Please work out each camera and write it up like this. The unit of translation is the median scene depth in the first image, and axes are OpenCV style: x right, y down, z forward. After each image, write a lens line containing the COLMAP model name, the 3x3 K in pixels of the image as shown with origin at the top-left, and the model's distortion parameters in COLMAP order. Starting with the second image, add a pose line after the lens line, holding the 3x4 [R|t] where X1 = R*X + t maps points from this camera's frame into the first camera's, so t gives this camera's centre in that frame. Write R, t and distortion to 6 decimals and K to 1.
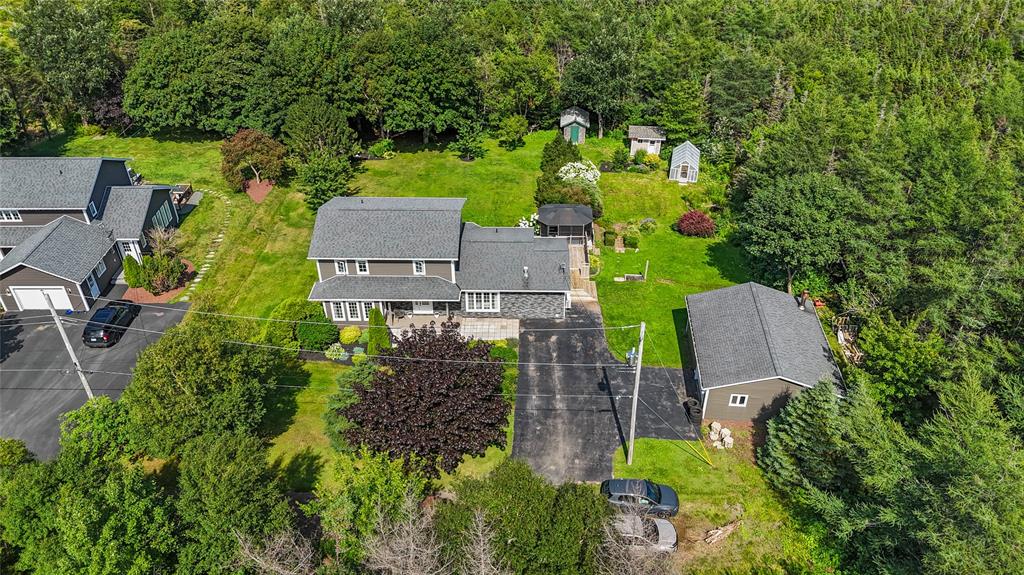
lens RADIAL K [[739.0, 0, 512.0], [0, 739.0, 287.5], [0, 0, 1]] dist [0.054927, -0.003873]
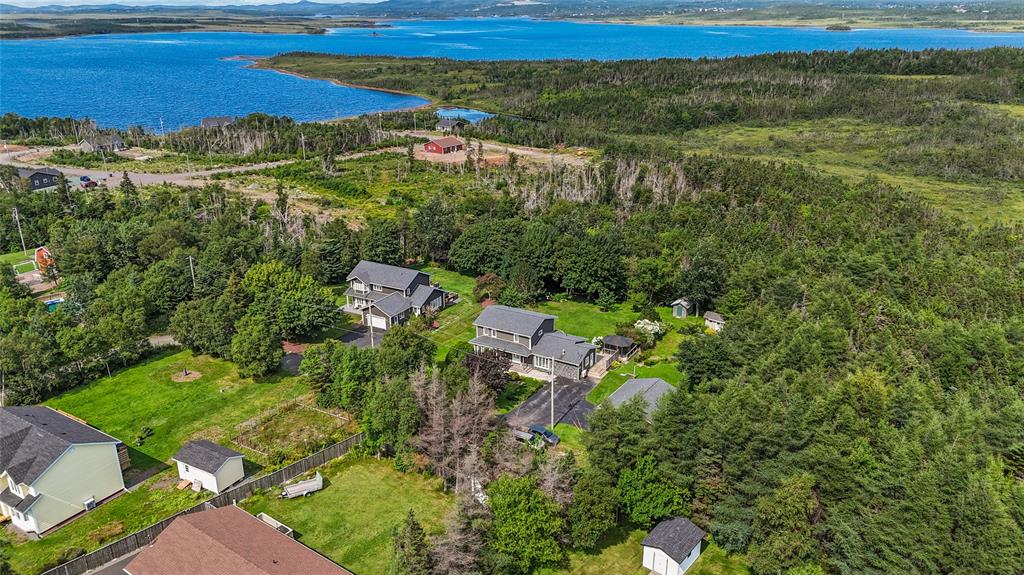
lens RADIAL K [[739.0, 0, 512.0], [0, 739.0, 287.5], [0, 0, 1]] dist [0.054927, -0.003873]
pose [[0.866831, 0.166046, -0.470142, 0.577397], [-0.280981, 0.941616, -0.185499, 0.160205], [0.411892, 0.292897, 0.862877, -0.610628]]
